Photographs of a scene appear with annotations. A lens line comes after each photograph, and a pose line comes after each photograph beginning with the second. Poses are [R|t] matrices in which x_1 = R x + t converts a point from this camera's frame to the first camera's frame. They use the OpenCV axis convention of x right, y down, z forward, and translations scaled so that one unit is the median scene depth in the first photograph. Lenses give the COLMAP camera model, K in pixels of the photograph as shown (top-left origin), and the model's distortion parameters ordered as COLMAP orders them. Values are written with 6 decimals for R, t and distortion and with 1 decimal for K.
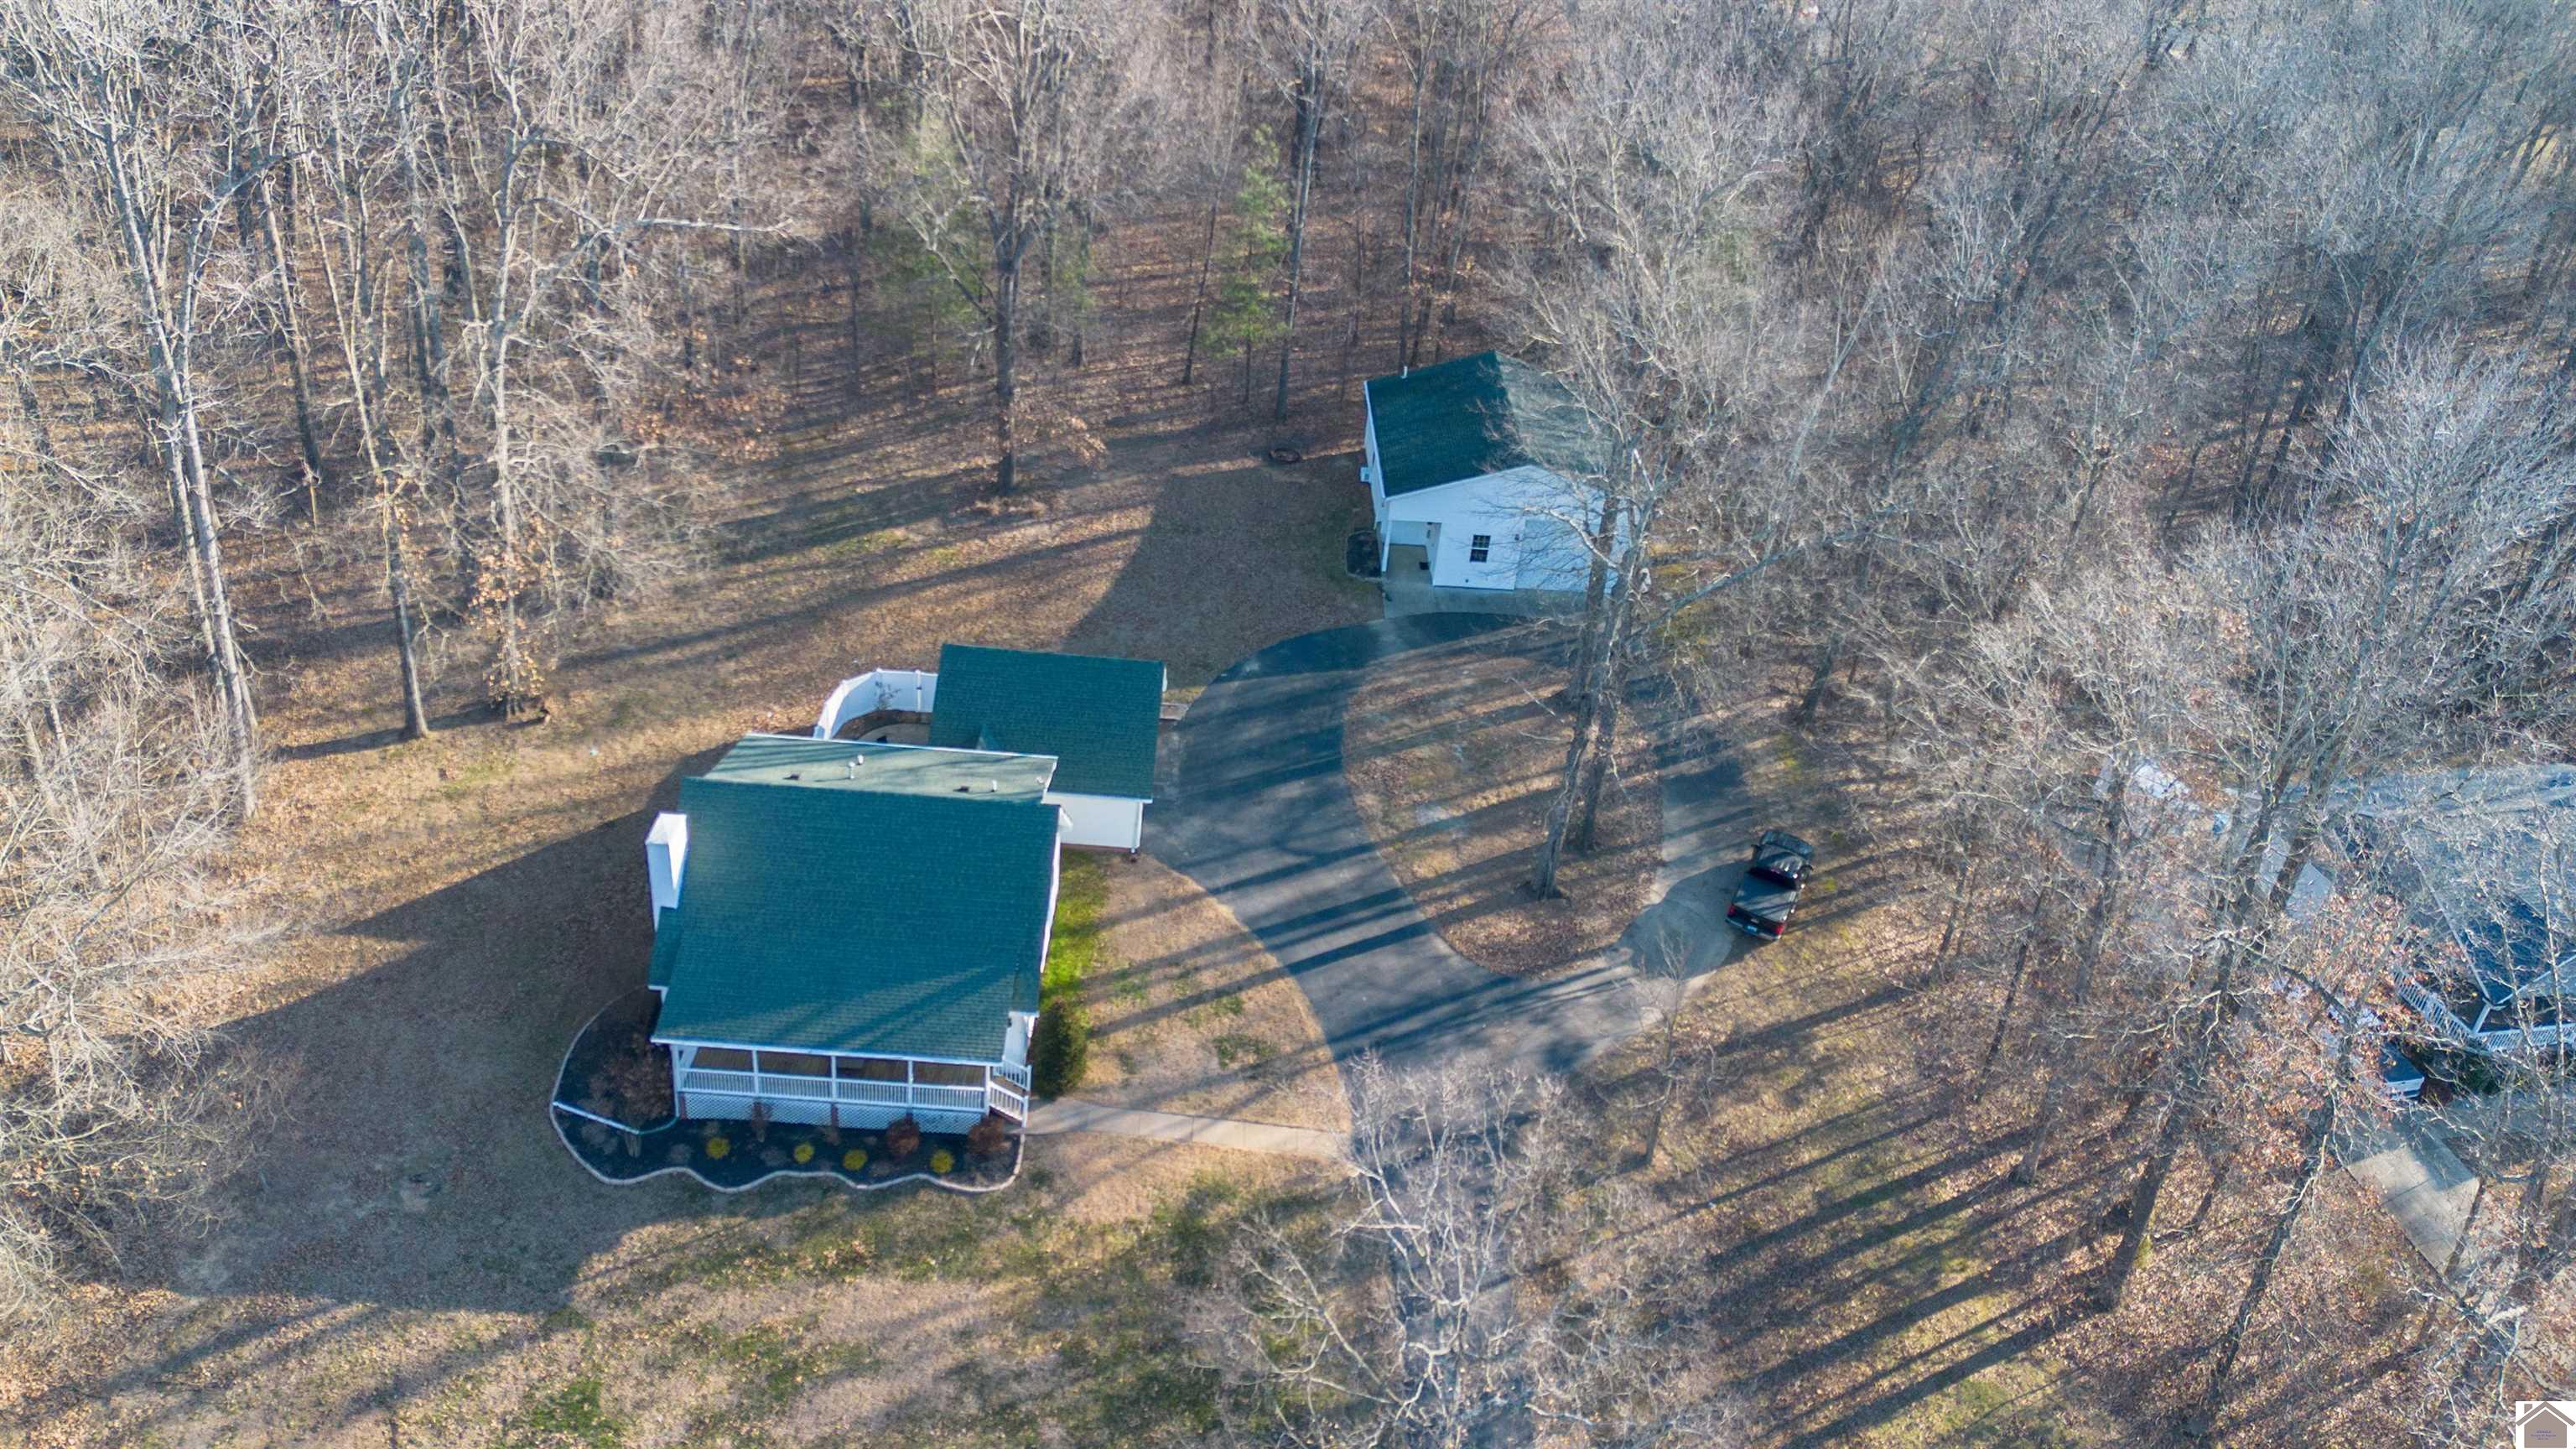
lens RADIAL K [[1733.3, 0, 1288.0], [0, 1733.3, 724.5], [0, 0, 1]] dist [0.067636, 0.001903]
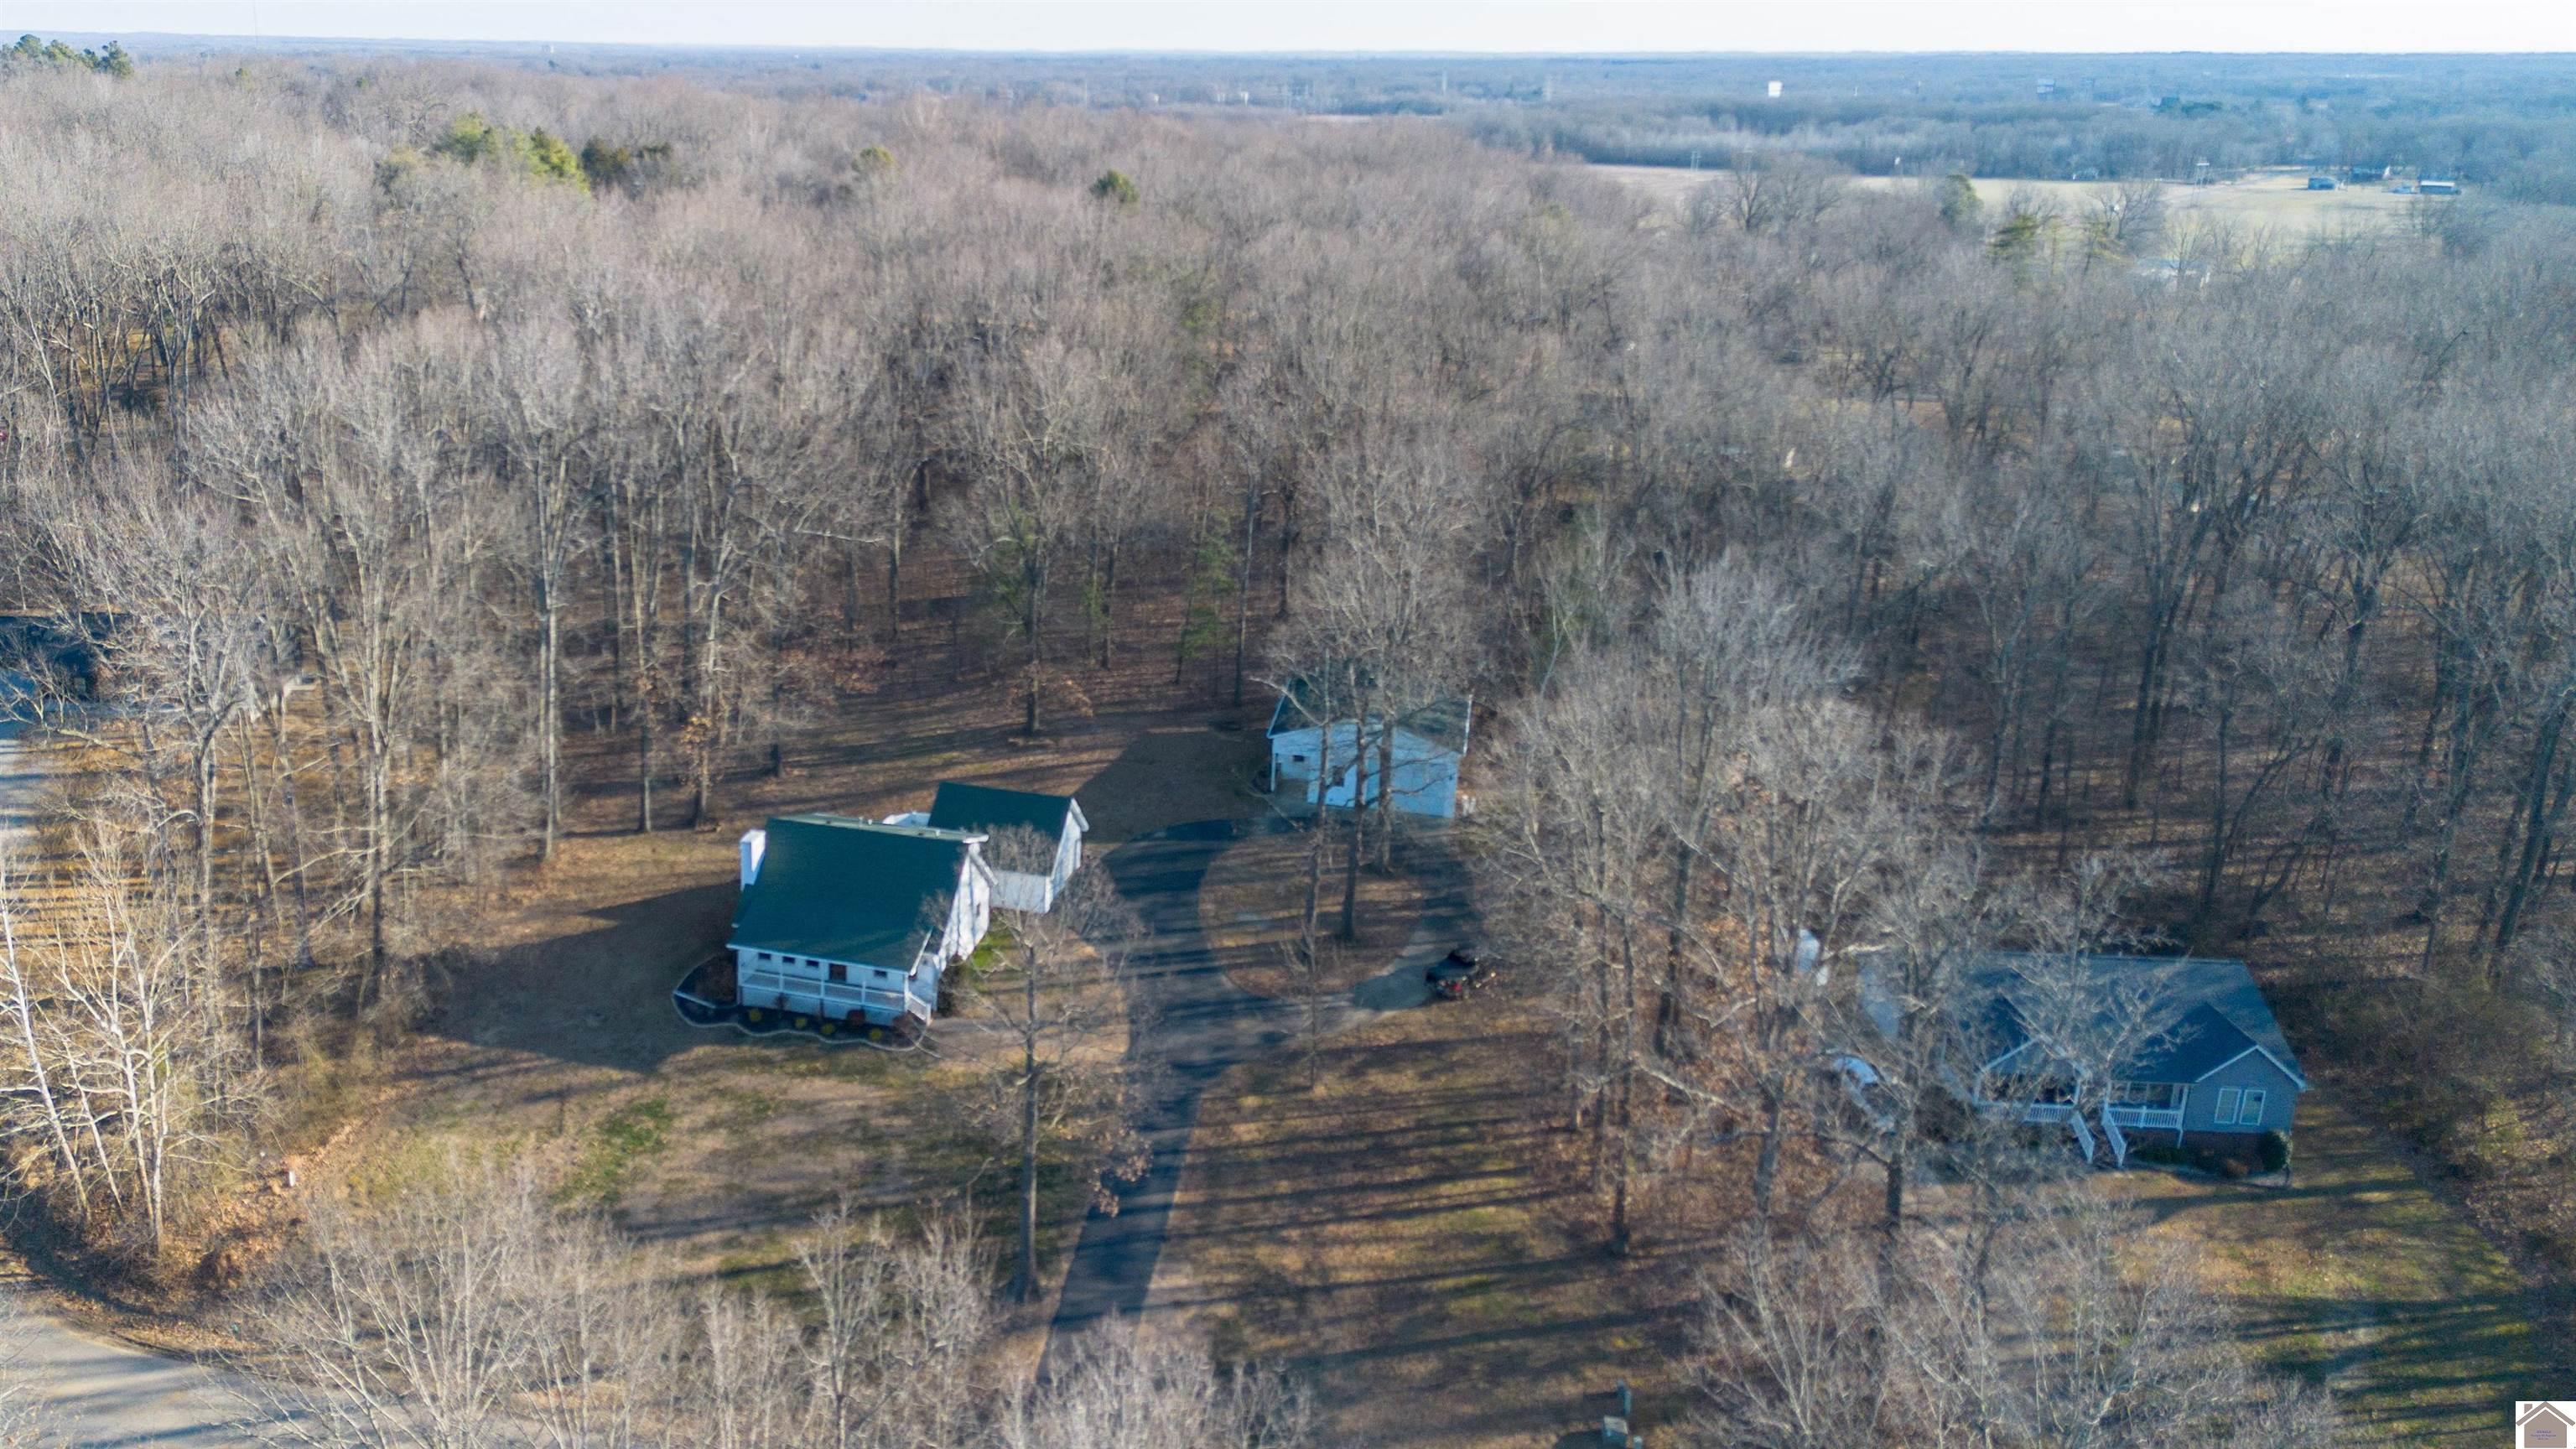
lens RADIAL K [[1733.3, 0, 1288.0], [0, 1733.3, 724.5], [0, 0, 1]] dist [0.067636, 0.001903]
pose [[0.987424, 0.021478, -0.156632, 0.473918], [-0.062296, 0.963432, -0.260612, 0.380681], [0.145307, 0.267092, 0.952653, -0.679710]]
